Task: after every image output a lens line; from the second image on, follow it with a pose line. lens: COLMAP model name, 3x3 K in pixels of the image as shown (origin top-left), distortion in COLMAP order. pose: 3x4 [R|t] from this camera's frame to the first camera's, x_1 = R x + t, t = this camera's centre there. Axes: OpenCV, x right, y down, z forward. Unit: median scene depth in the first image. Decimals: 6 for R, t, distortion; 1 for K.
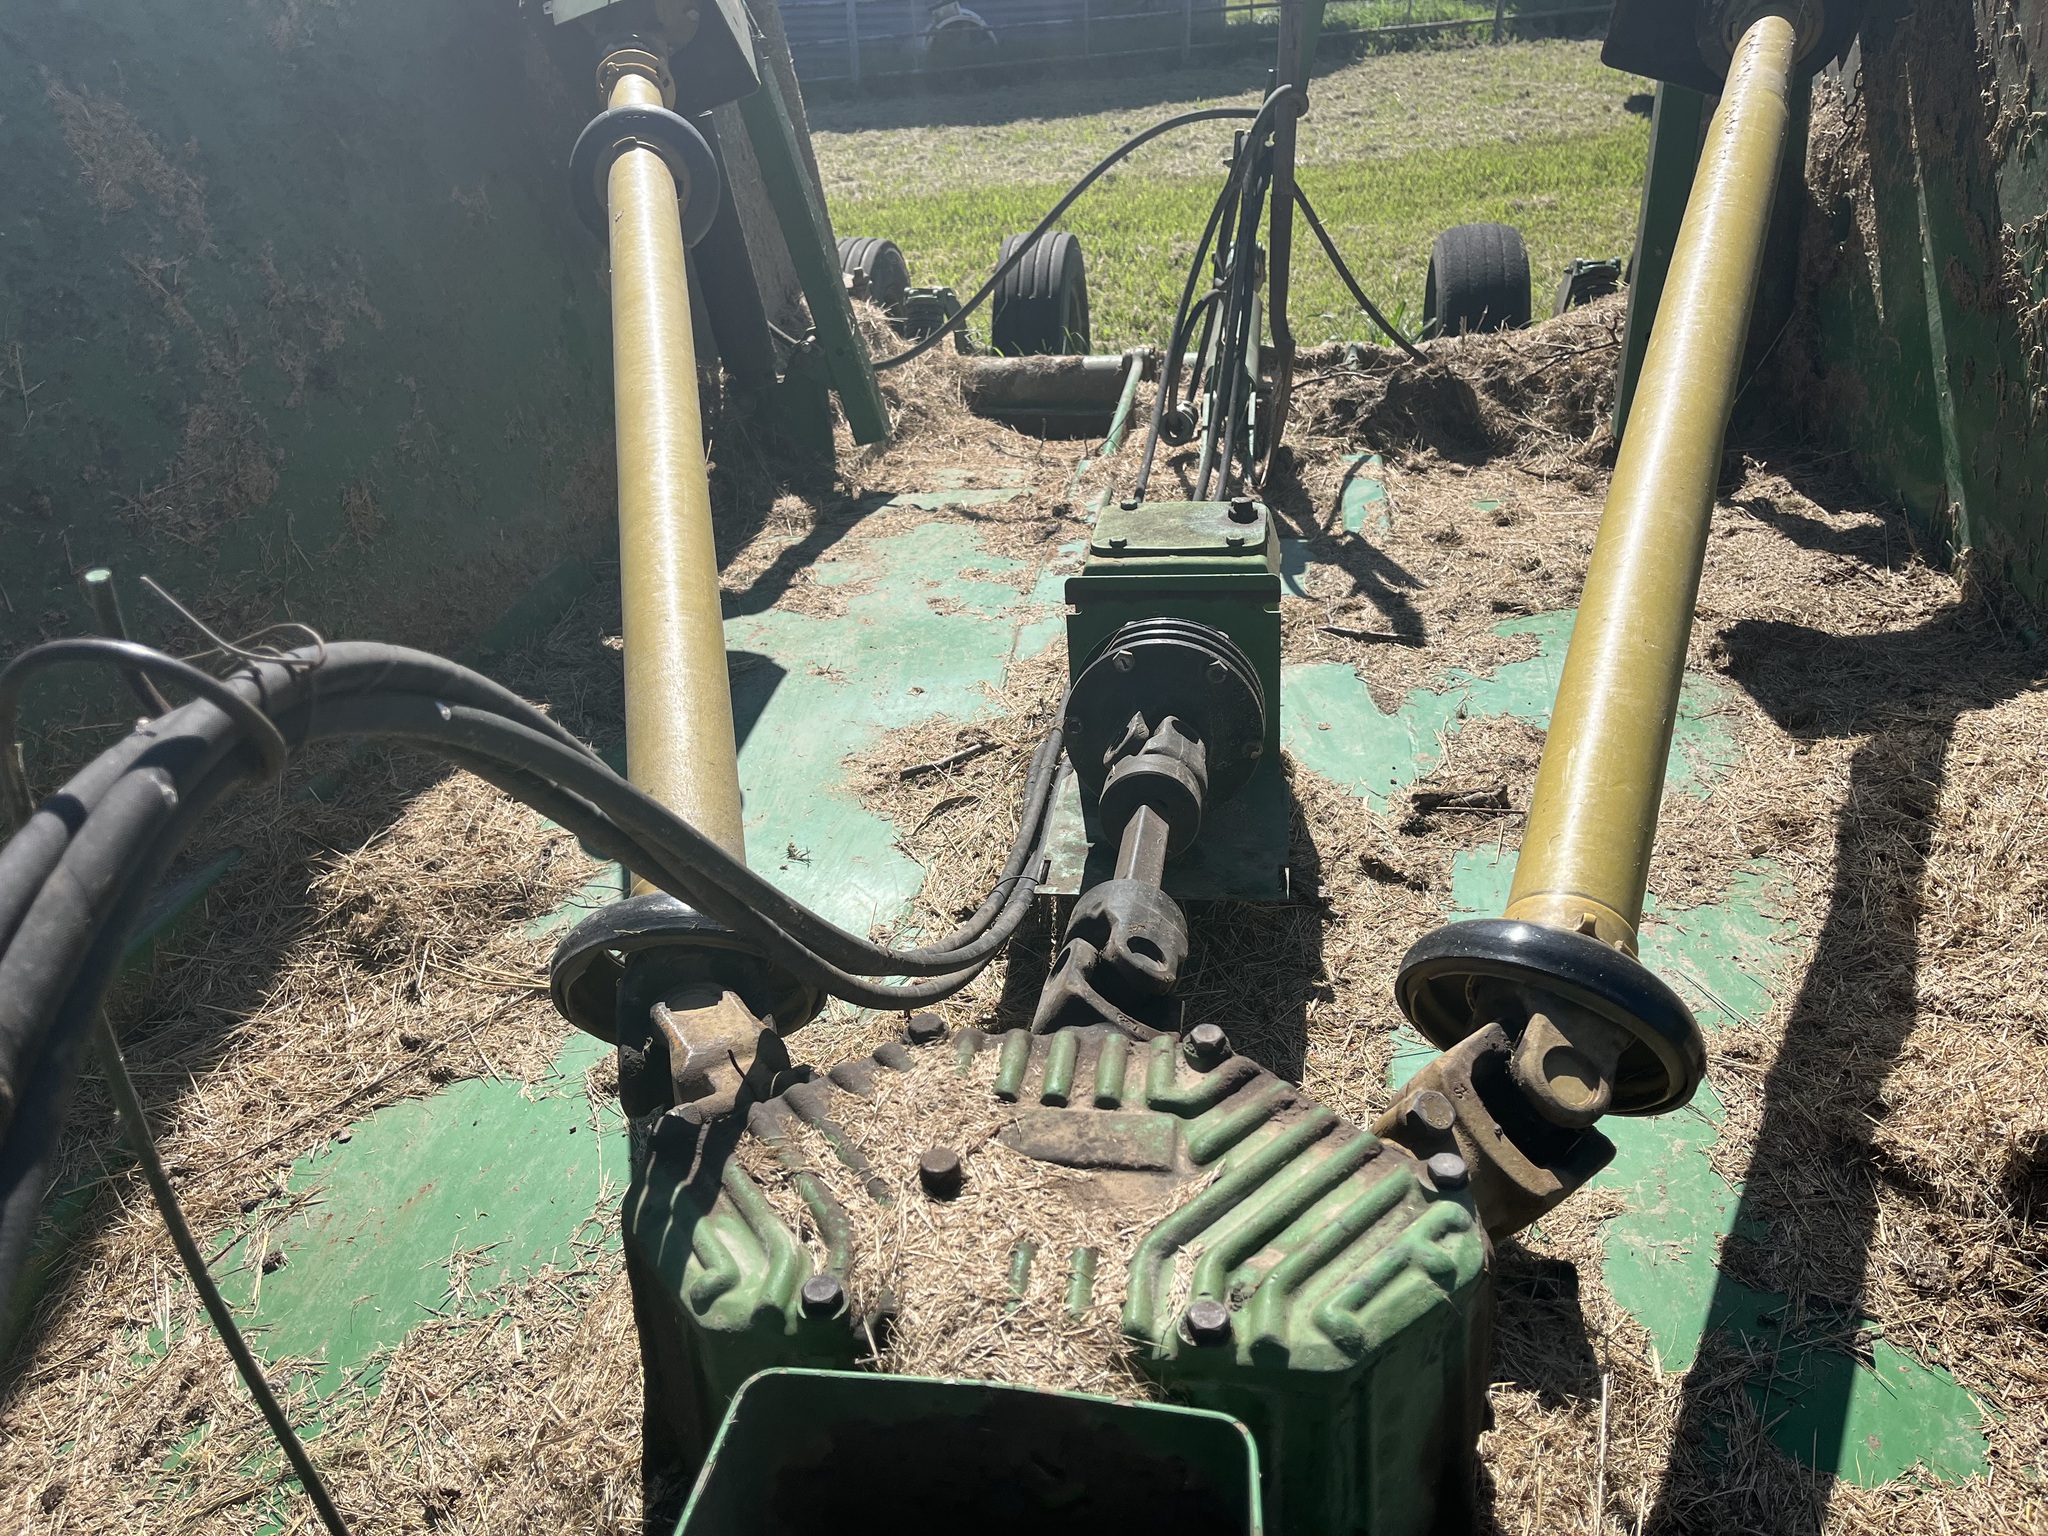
lens RADIAL K [[1551.2, 0, 1024.0], [0, 1551.2, 768.0], [0, 0, 1]] dist [0.069117, -0.102638]
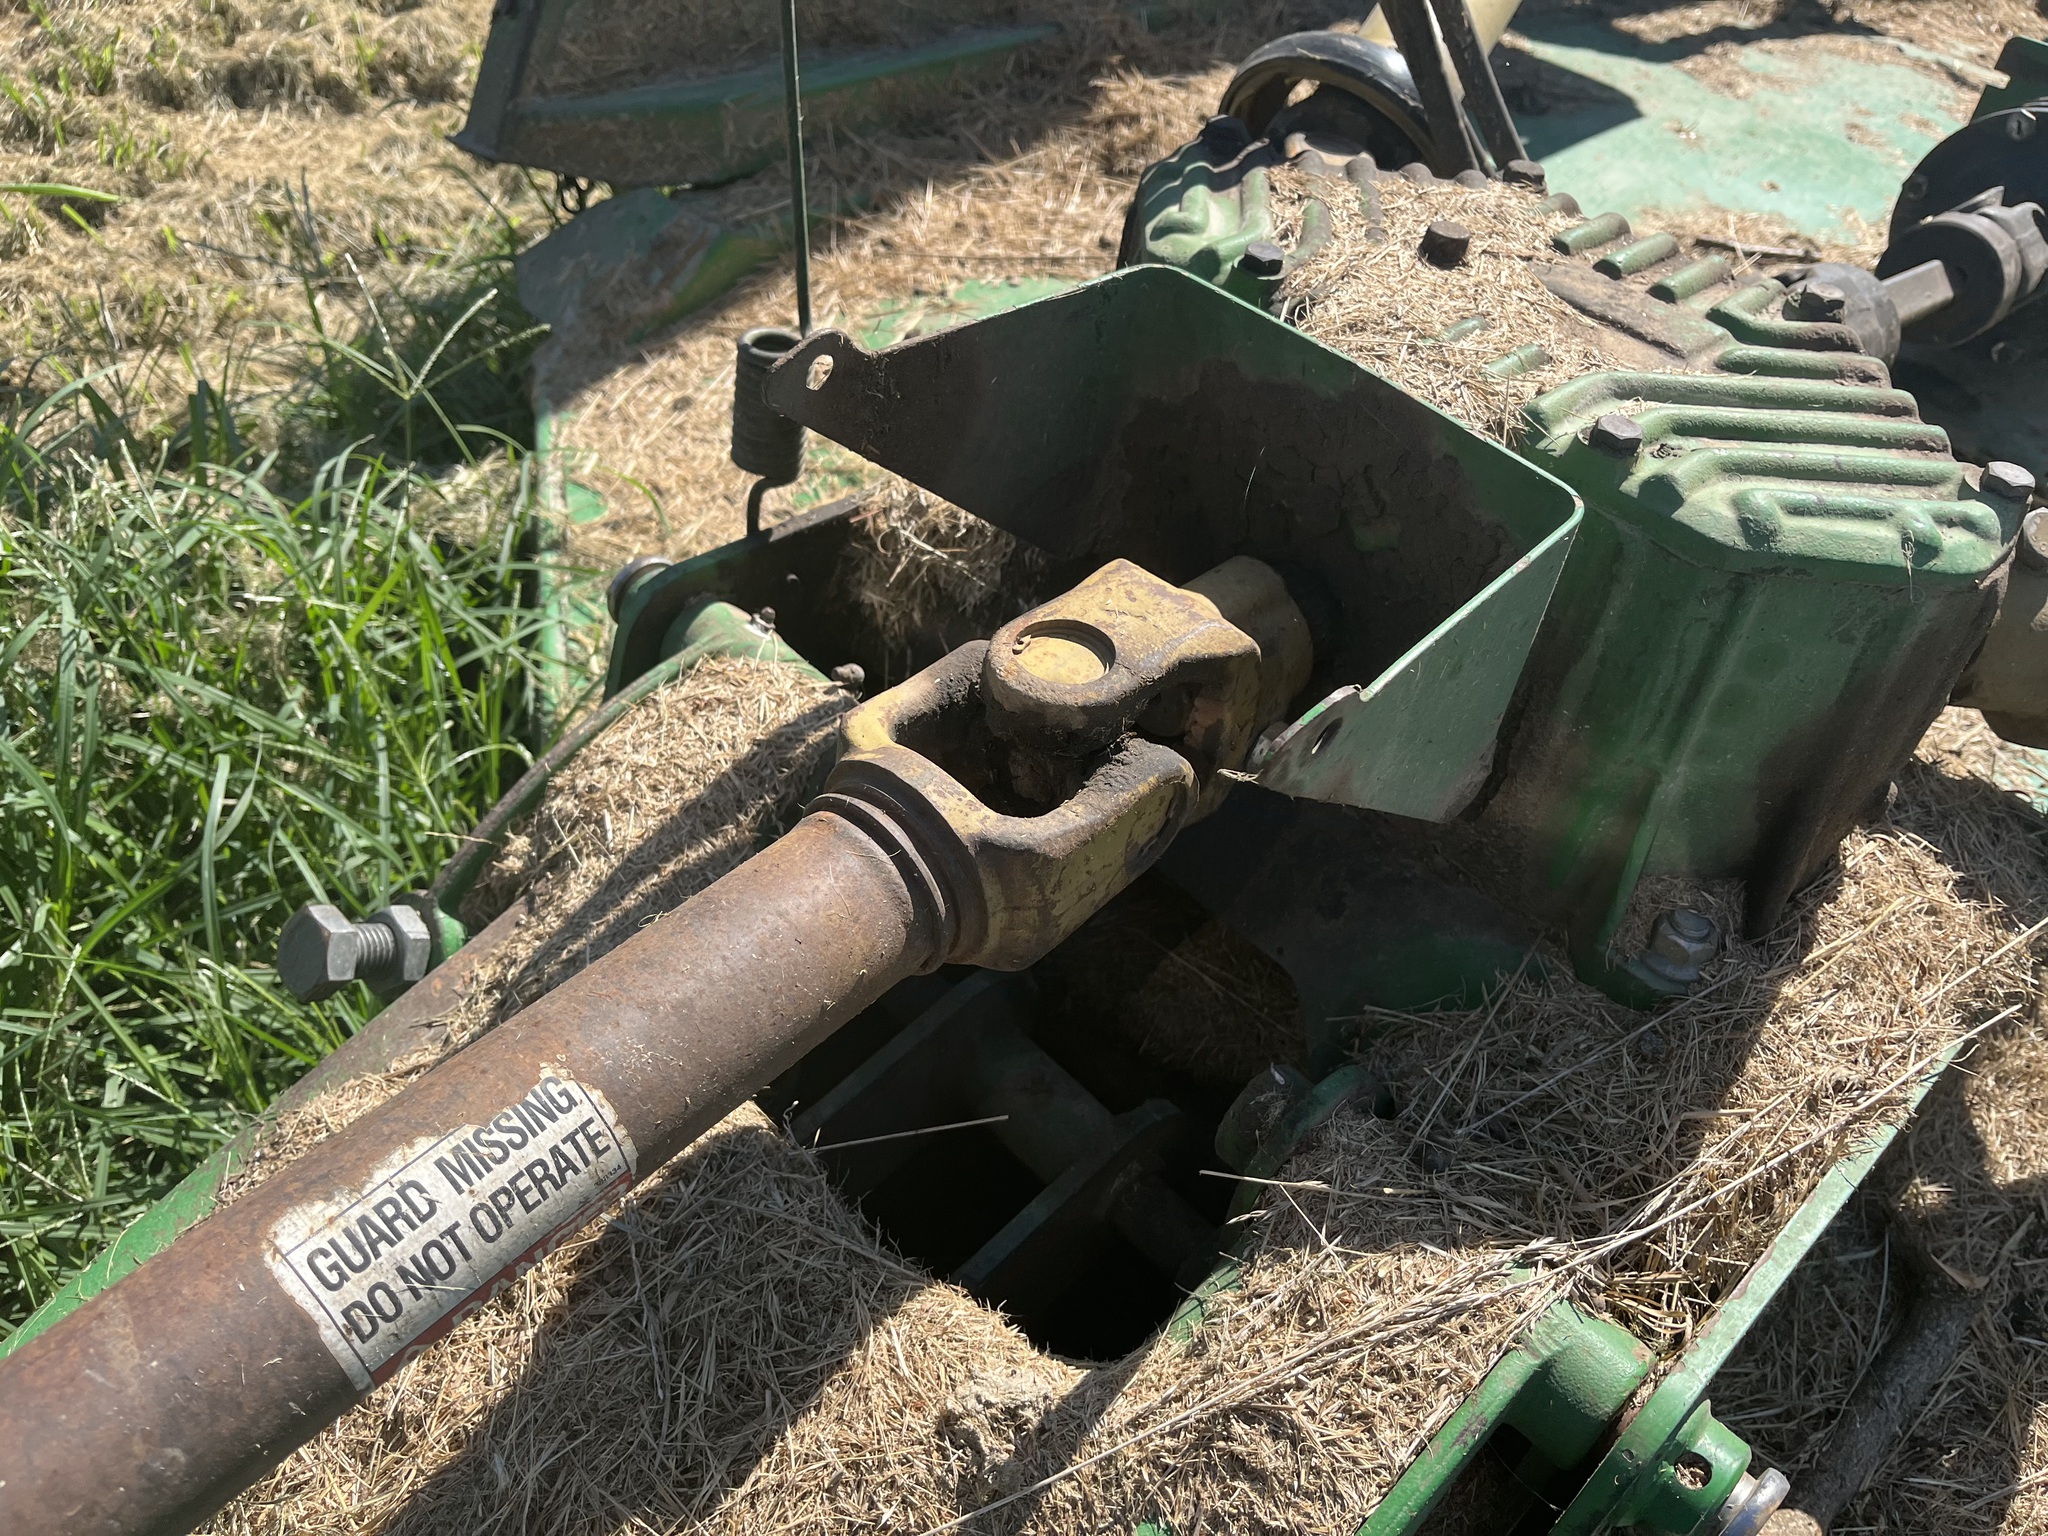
lens RADIAL K [[1558.6, 0, 1032.1], [0, 1558.6, 791.0], [0, 0, 1]] dist [0.062900, -0.102467]
pose [[0.778265, 0.514379, -0.360164, 0.135529], [-0.419480, 0.852695, 0.311364, 0.187365], [0.467269, -0.091242, 0.879394, 0.032774]]
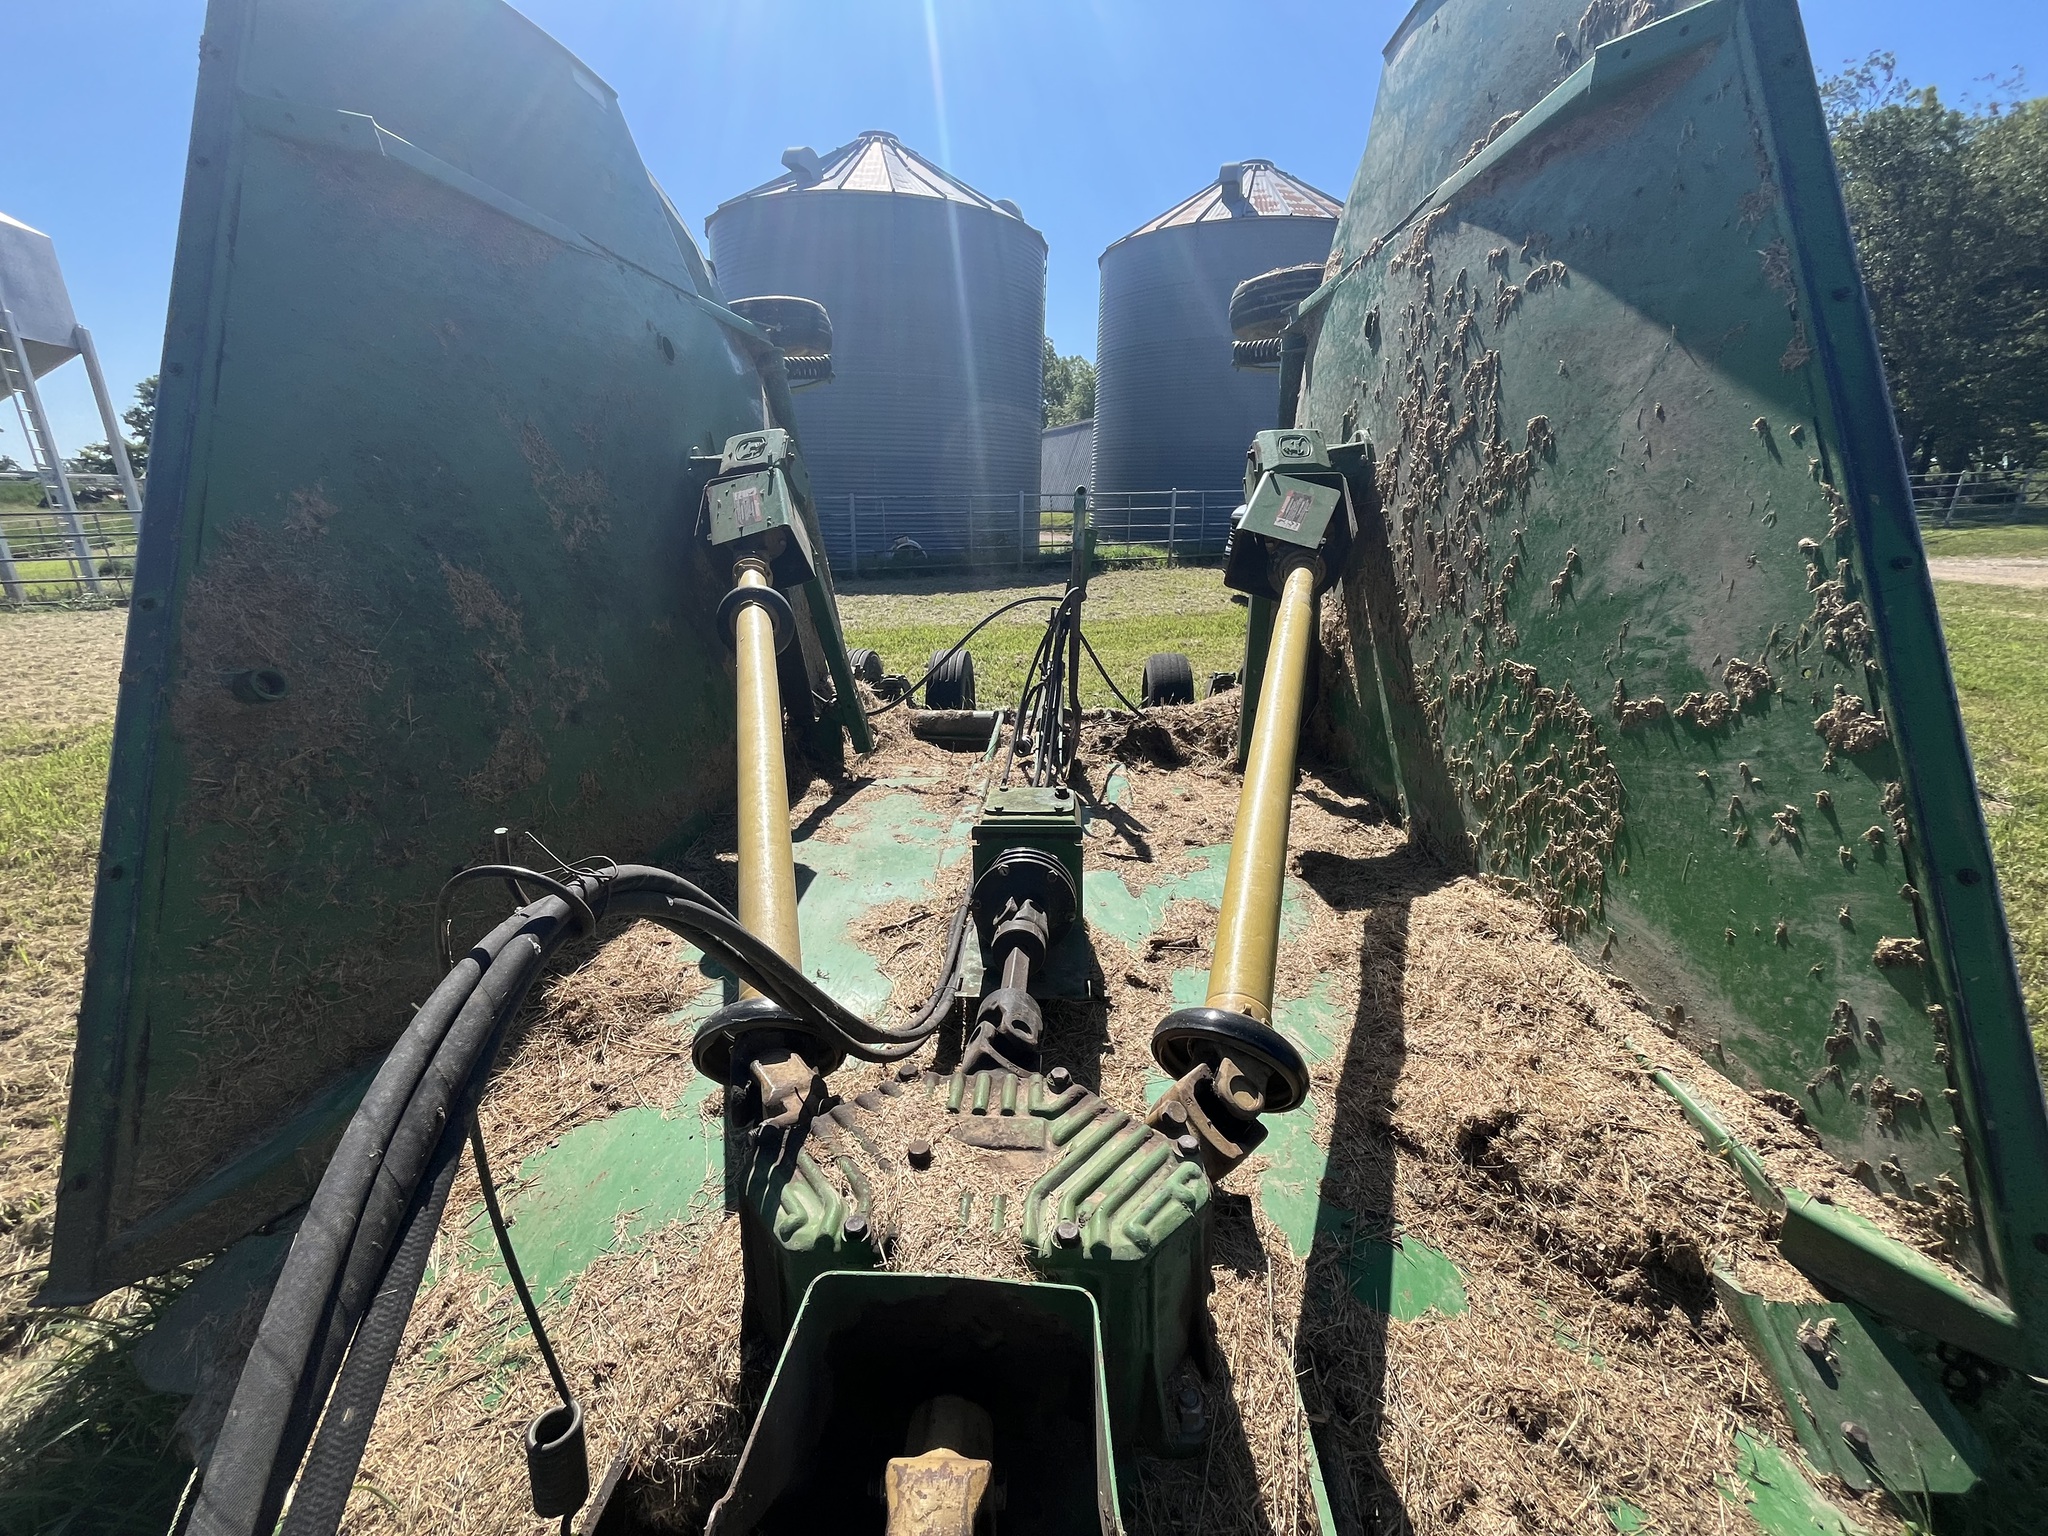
lens RADIAL K [[833.0, 0, 1020.1], [0, 833.0, 773.3], [0, 0, 1]] dist [-0.000842, -0.000238]
pose [[0.994367, 0.018135, 0.104426, -0.024853], [0.000757, 0.984012, -0.178098, -0.003684], [-0.105986, 0.177174, 0.978456, -0.027172]]
